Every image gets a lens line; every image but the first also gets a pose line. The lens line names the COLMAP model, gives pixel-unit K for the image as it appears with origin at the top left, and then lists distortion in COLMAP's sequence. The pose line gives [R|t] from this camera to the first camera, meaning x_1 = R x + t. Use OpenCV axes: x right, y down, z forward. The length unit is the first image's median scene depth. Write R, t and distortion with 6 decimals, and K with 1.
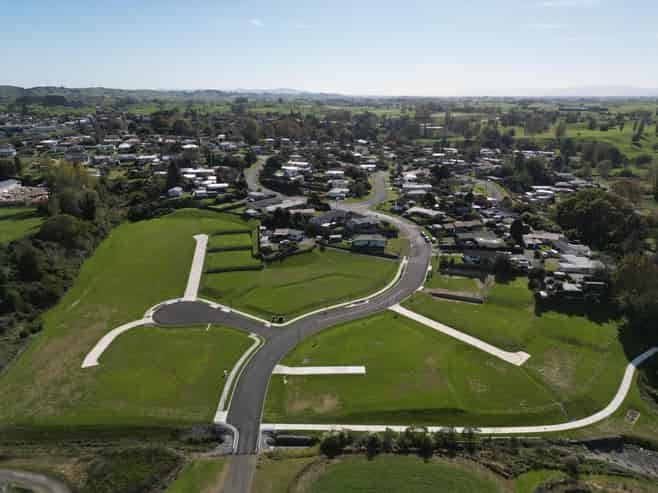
lens RADIAL K [[454.7, 0, 329.0], [0, 454.7, 246.5], [0, 0, 1]] dist [0.003943, -0.000997]
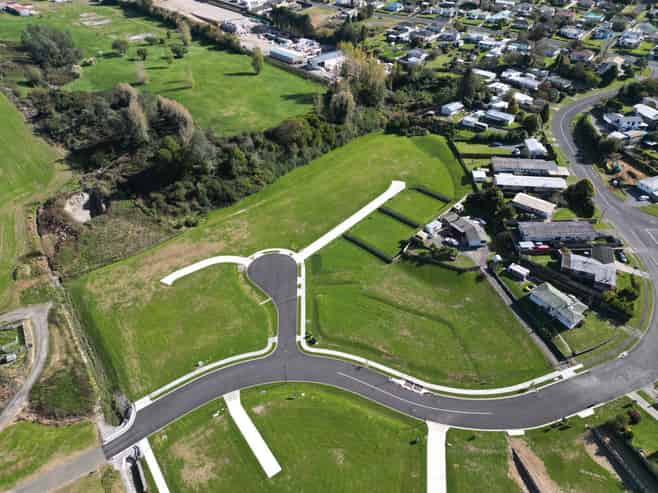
lens RADIAL K [[454.7, 0, 329.0], [0, 454.7, 246.5], [0, 0, 1]] dist [0.003943, -0.000997]
pose [[0.570159, 0.493522, -0.656776, 0.359707], [-0.252365, 0.866012, 0.431665, -0.348845], [0.781813, -0.080370, 0.618312, 0.473294]]
